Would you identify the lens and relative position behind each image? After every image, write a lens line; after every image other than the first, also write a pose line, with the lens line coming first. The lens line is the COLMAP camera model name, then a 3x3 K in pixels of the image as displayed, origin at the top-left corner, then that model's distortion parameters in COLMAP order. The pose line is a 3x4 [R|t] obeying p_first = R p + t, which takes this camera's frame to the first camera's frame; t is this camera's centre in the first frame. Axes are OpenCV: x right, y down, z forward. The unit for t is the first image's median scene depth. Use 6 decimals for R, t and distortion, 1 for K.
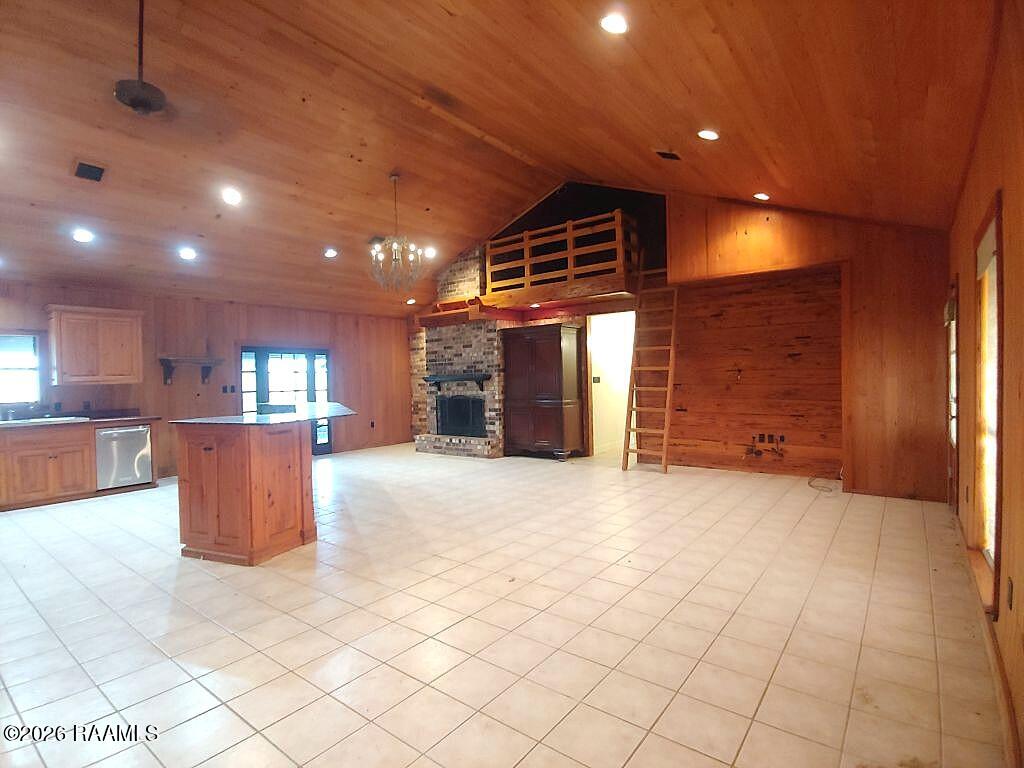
lens RADIAL K [[513.8, 0, 513.8], [0, 513.8, 386.6], [0, 0, 1]] dist [-0.024447, 0.000752]
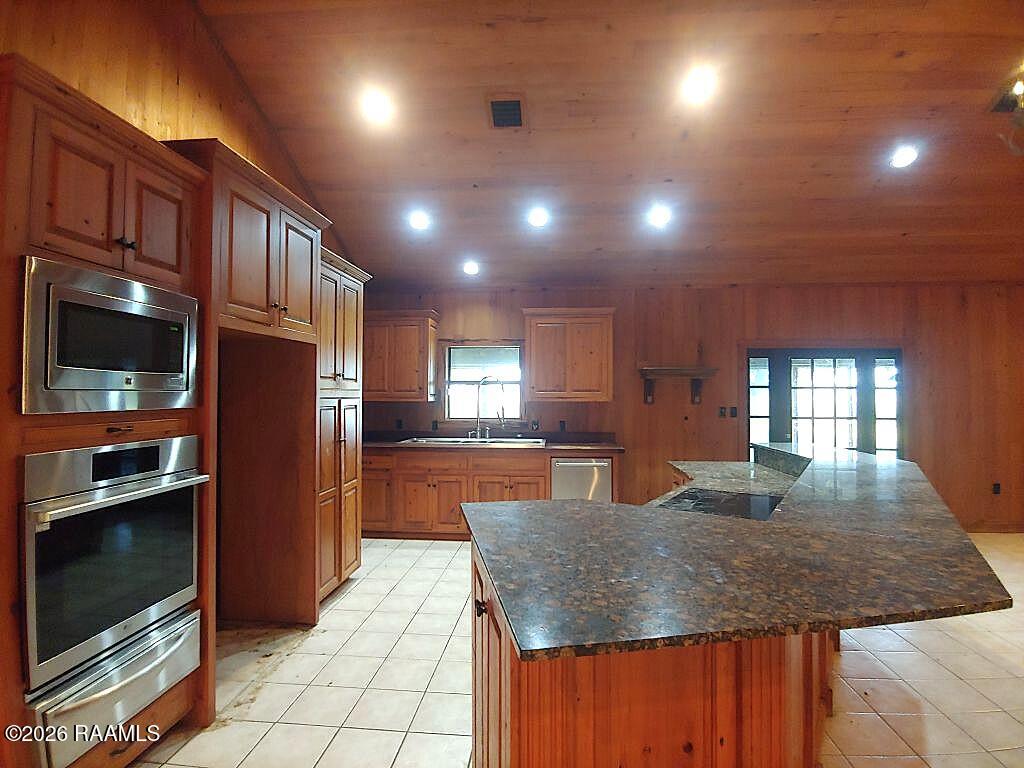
lens RADIAL K [[513.8, 0, 513.8], [0, 513.8, 386.6], [0, 0, 1]] dist [-0.024447, 0.000752]
pose [[0.533667, 0.010494, -0.845630, -0.158302], [-0.027496, 0.999610, -0.004948, -0.021474], [0.845248, 0.025892, 0.533747, 0.468826]]
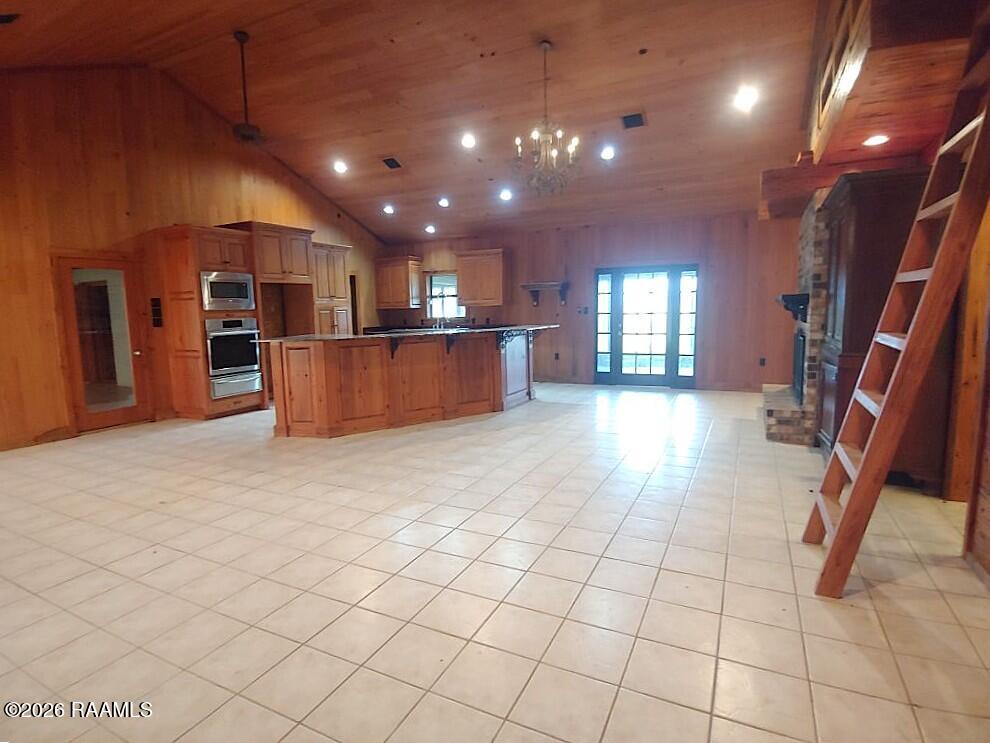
lens RADIAL K [[515.3, 0, 495.0], [0, 515.3, 371.5], [0, 0, 1]] dist [-0.000543, 0.000758]
pose [[0.192550, 0.137523, -0.971603, 0.573032], [0.000599, 0.990114, 0.140262, -0.024776], [0.981287, -0.027590, 0.190565, 0.740102]]
